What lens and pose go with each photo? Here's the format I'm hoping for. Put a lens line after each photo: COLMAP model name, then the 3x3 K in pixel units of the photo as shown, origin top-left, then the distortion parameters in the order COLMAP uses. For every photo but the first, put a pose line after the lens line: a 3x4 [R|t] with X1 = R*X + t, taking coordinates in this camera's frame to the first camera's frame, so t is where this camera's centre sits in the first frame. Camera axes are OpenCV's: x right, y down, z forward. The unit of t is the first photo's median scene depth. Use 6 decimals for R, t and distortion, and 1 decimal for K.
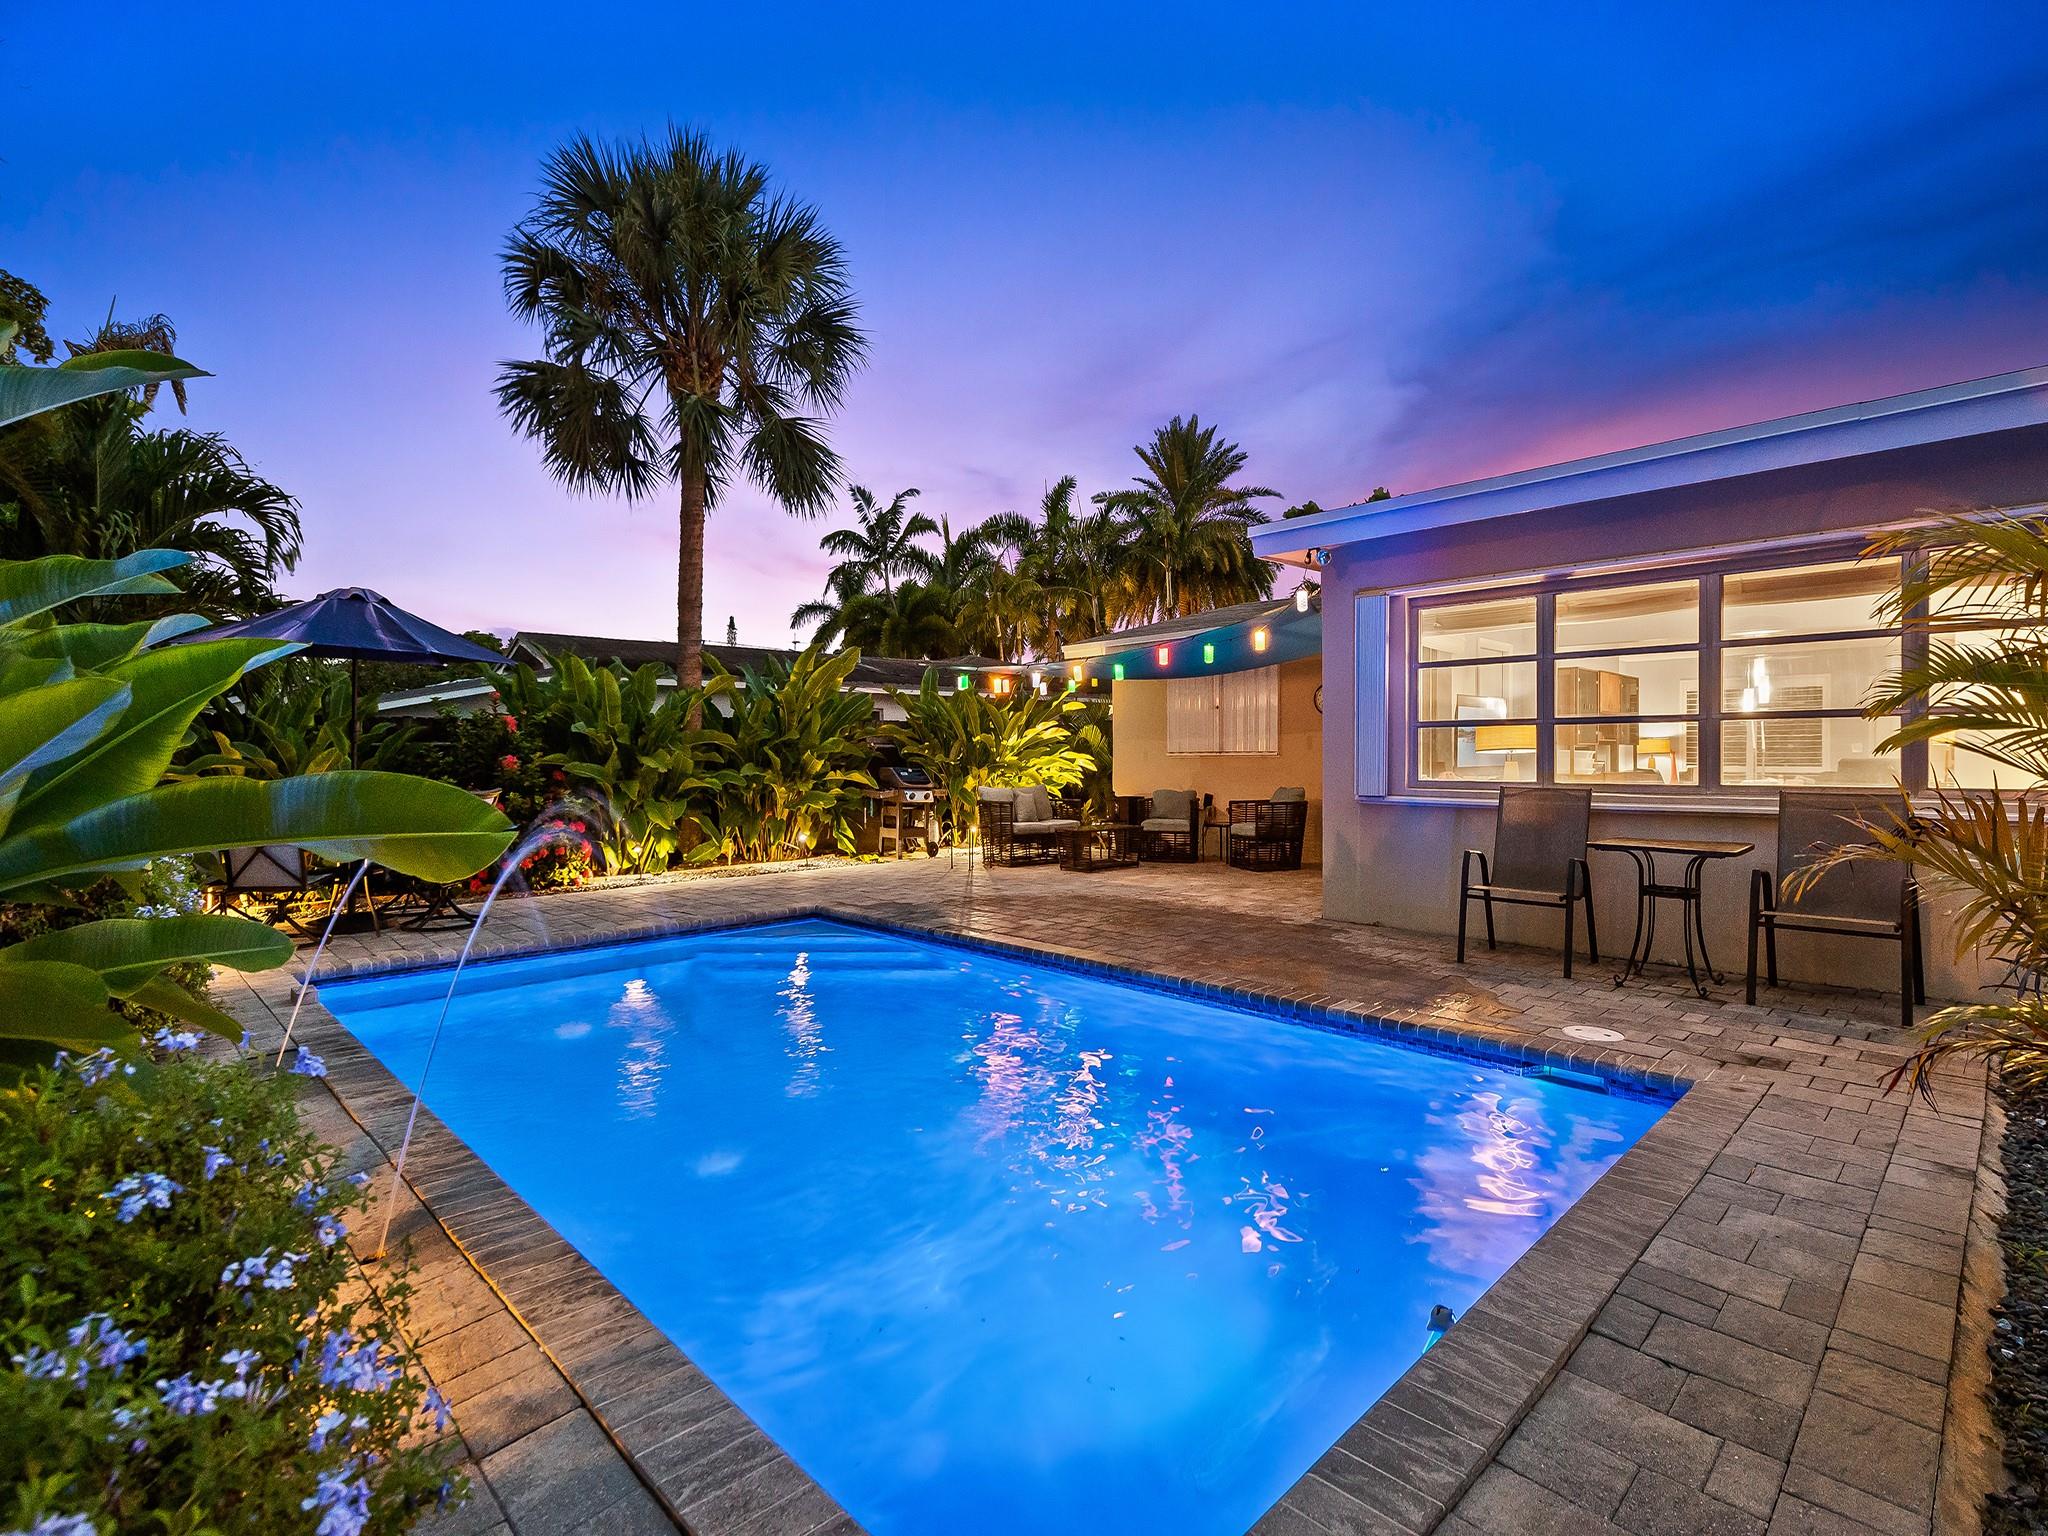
lens RADIAL K [[962.1, 0, 1035.3], [0, 962.1, 760.8], [0, 0, 1]] dist [0.019220, -0.007181]
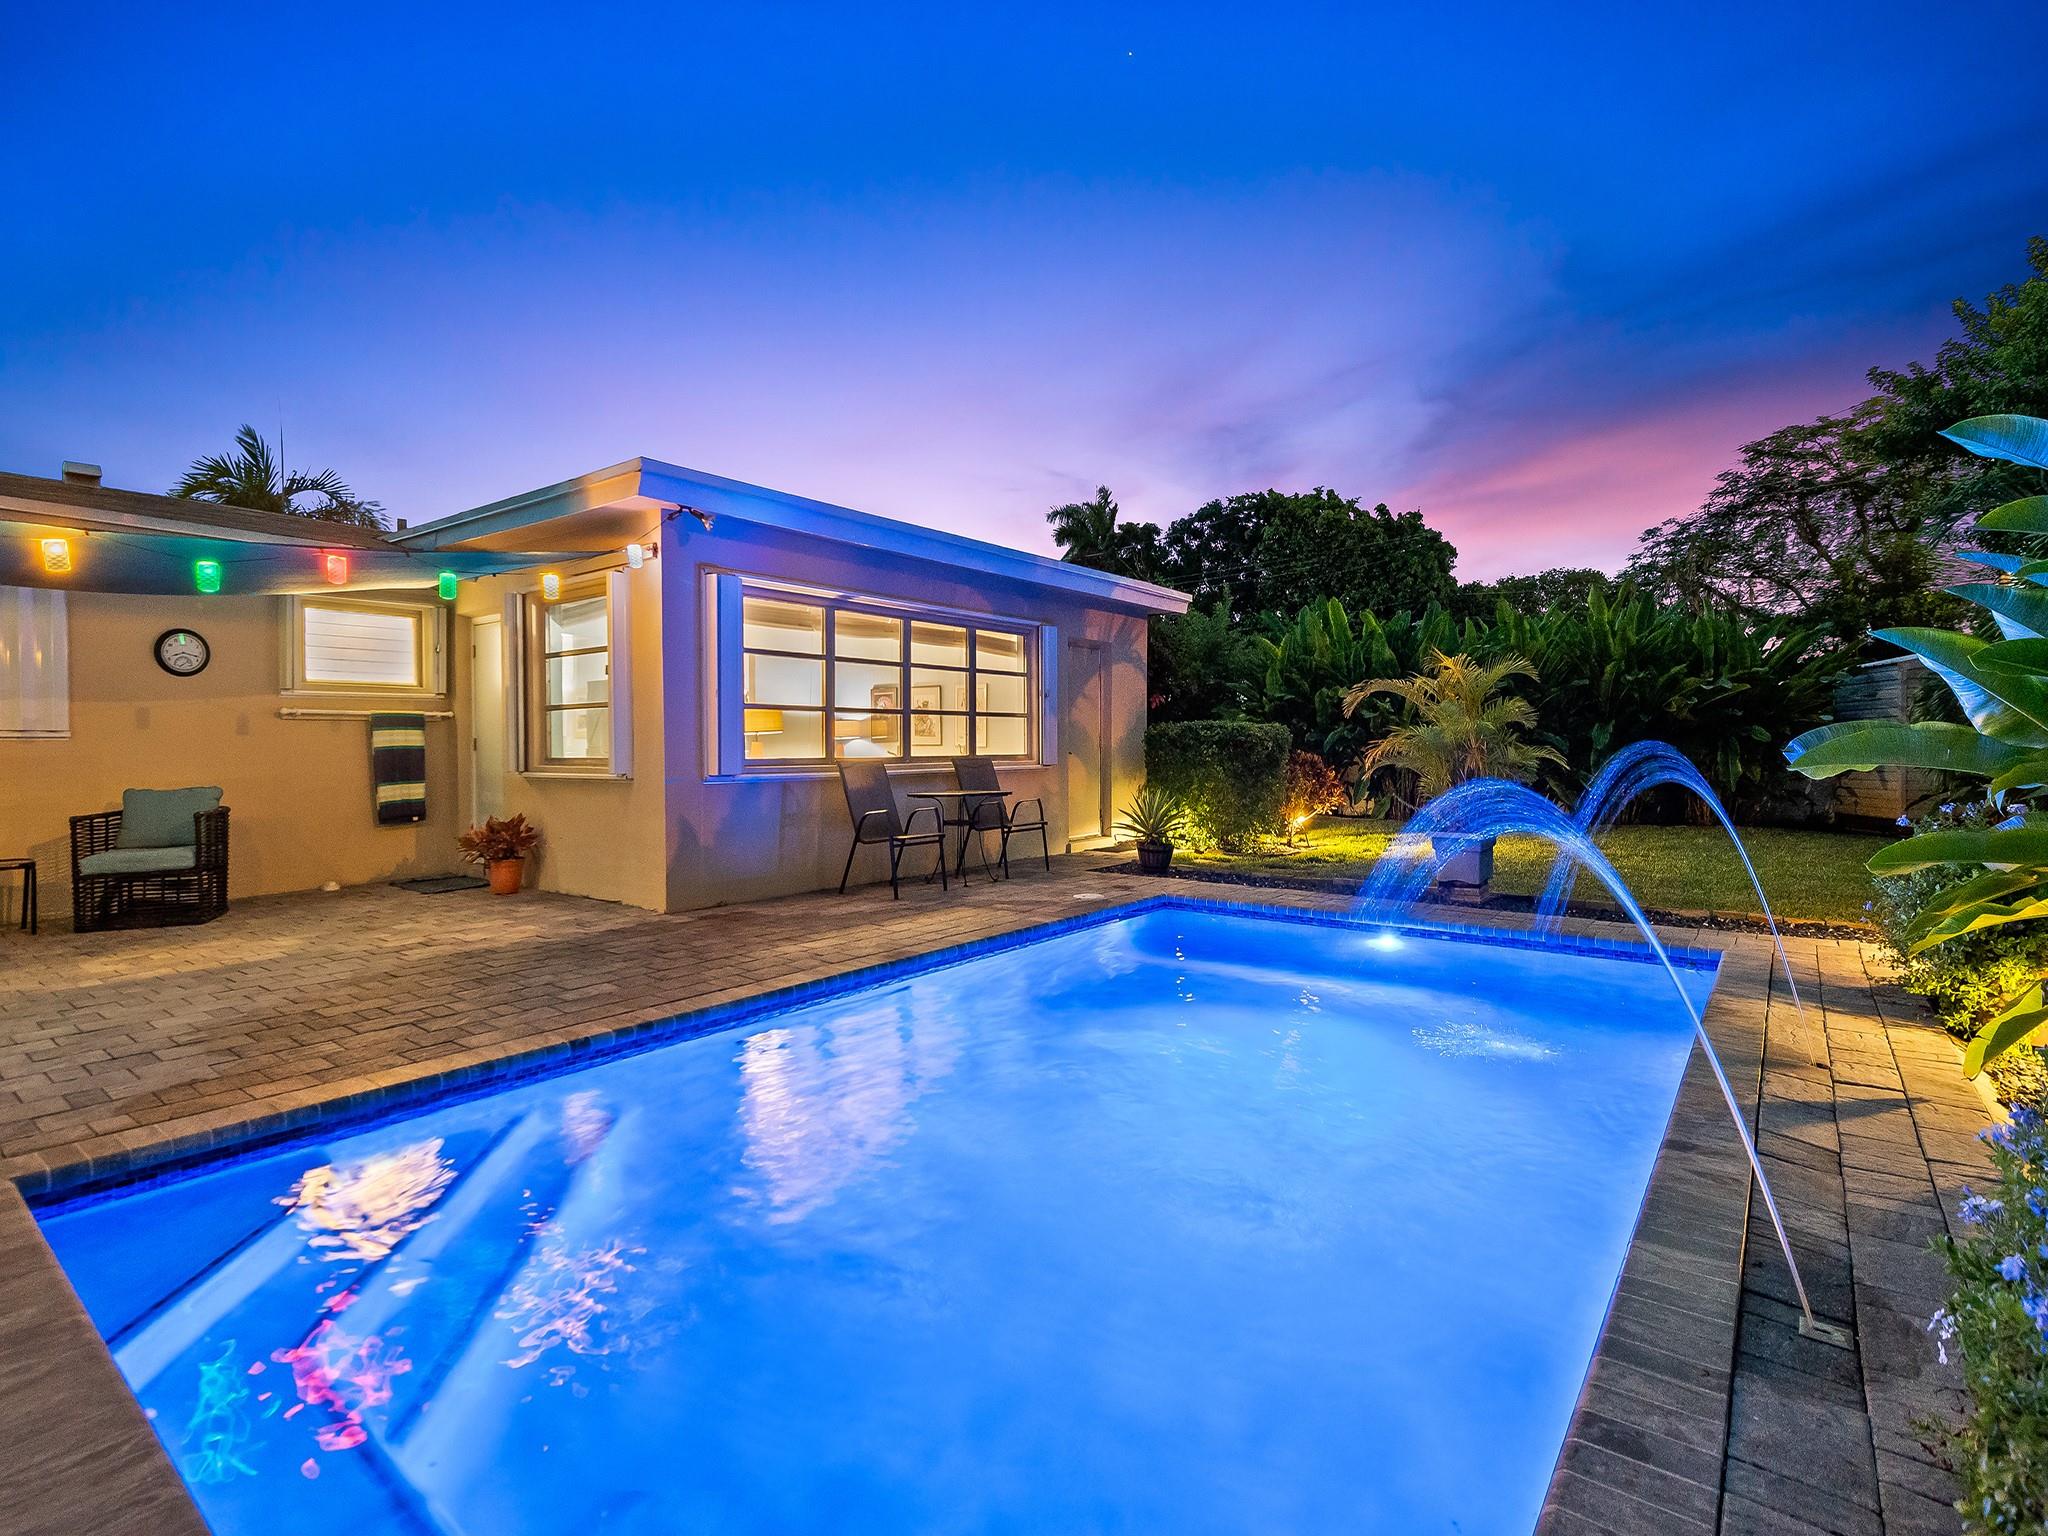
lens RADIAL K [[968.3, 0, 1029.1], [0, 968.3, 758.2], [0, 0, 1]] dist [0.020797, -0.008741]
pose [[-0.150474, -0.018976, 0.988432, -0.771856], [0.006241, 0.999778, 0.020143, -0.000034], [-0.988594, 0.009200, -0.150322, 0.934276]]
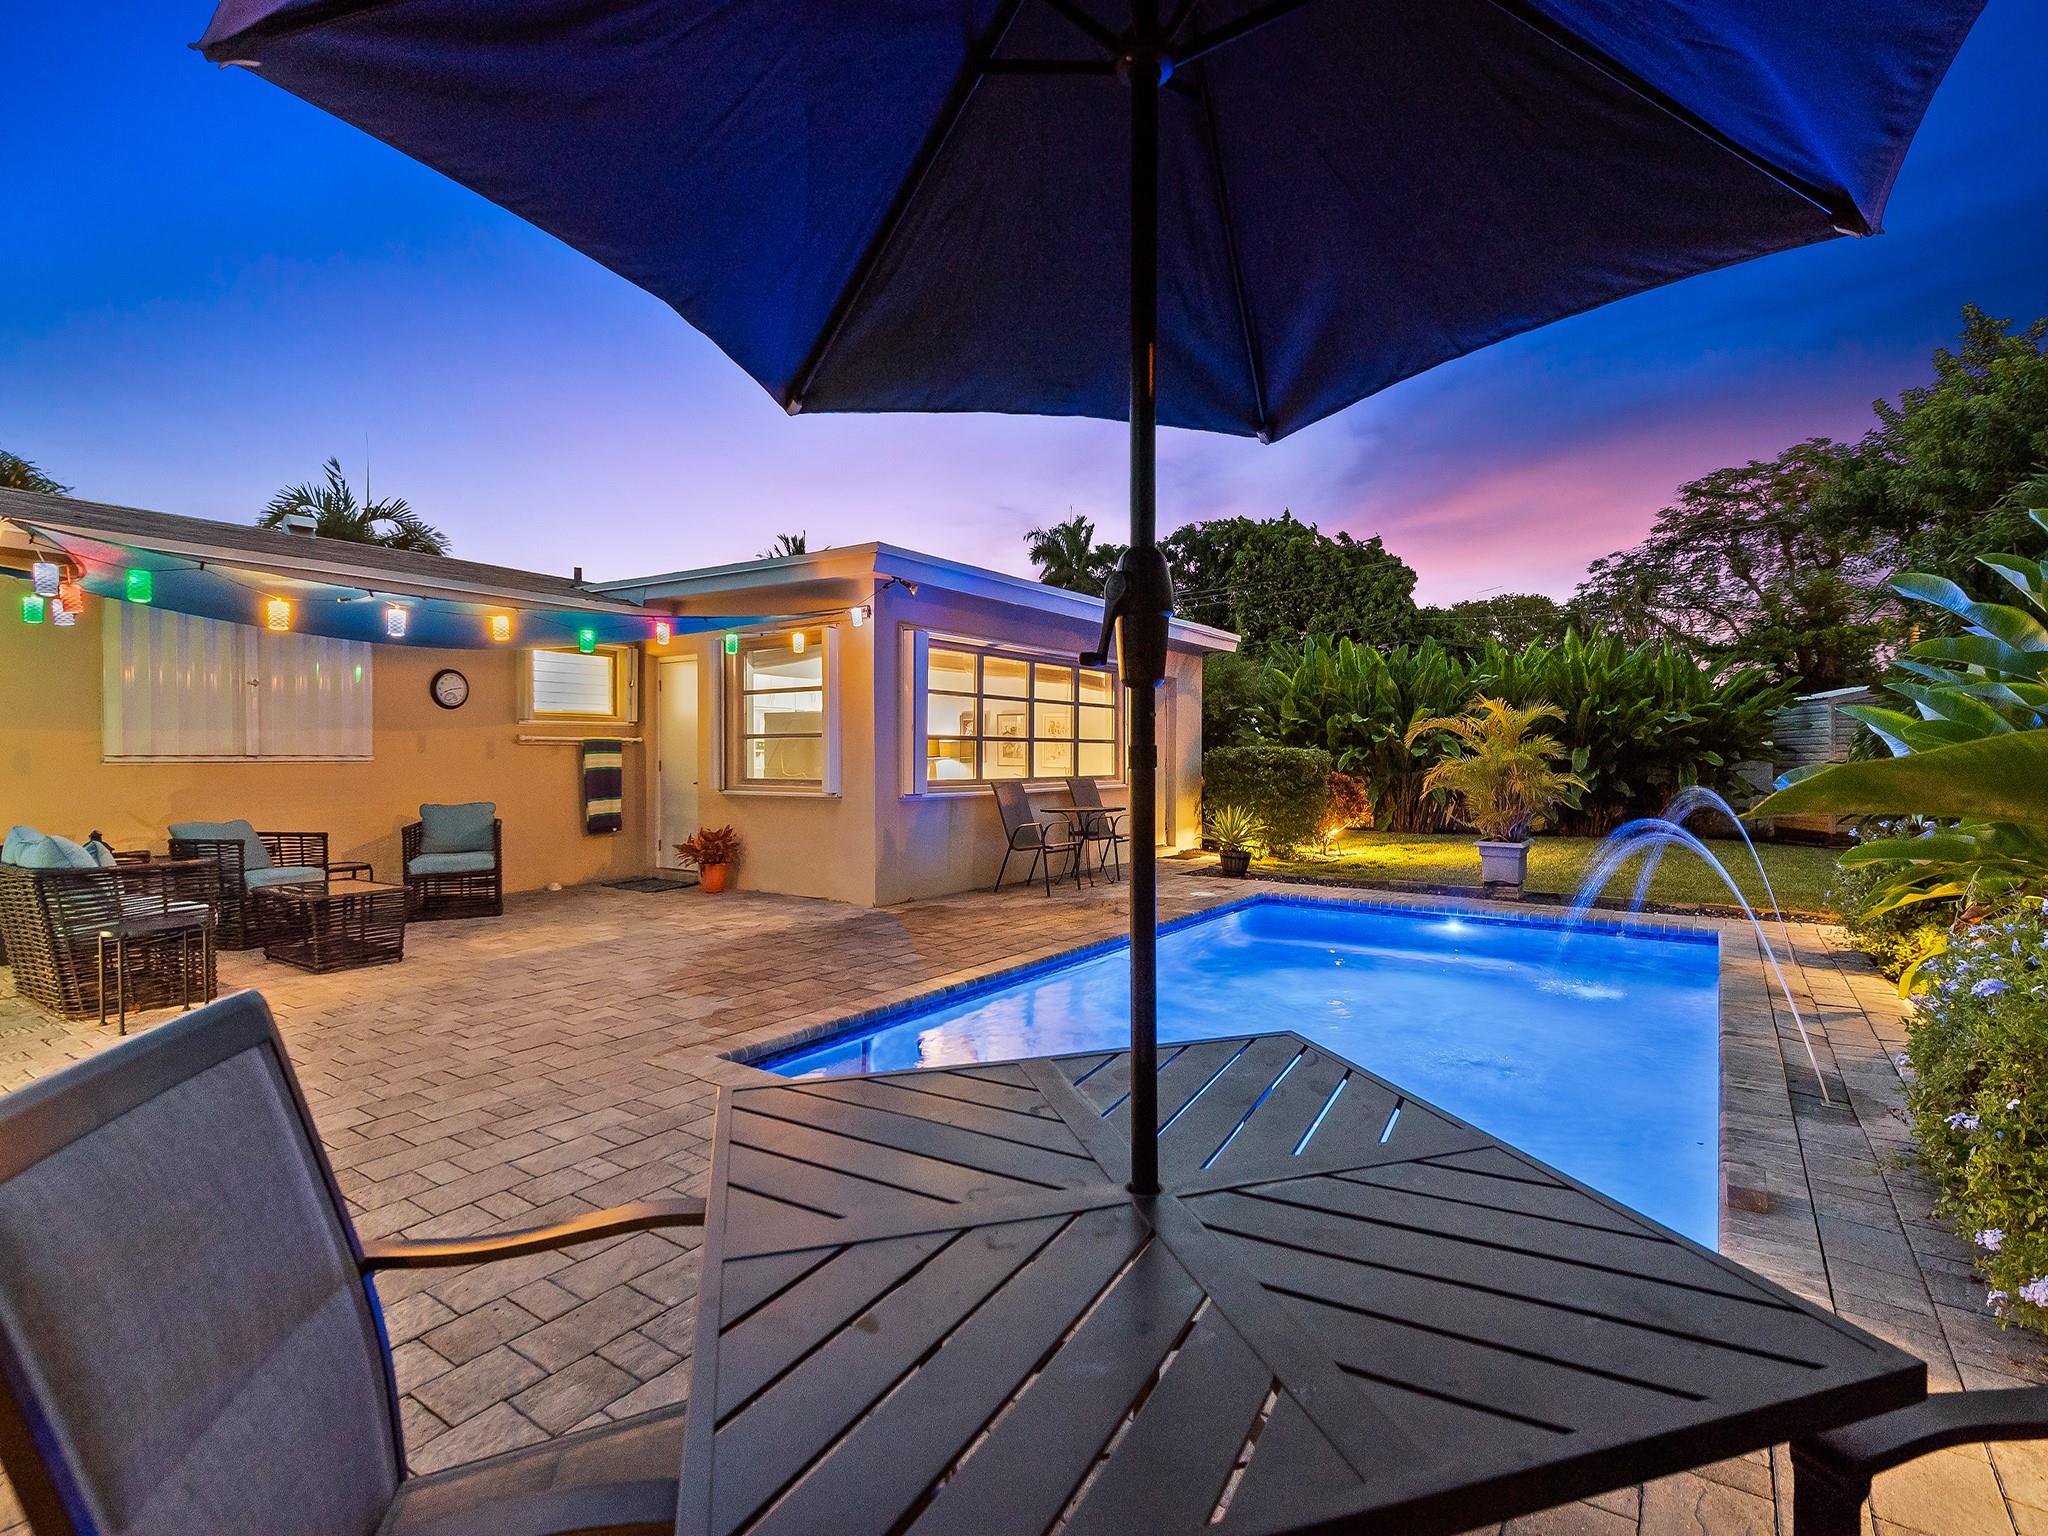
lens RADIAL K [[962.1, 0, 1035.3], [0, 962.1, 760.8], [0, 0, 1]] dist [0.019220, -0.007181]
pose [[-0.197827, -0.009733, 0.980189, -0.972967], [0.000408, 0.999950, 0.010012, -0.020509], [-0.980237, 0.002381, -0.197813, 1.214399]]
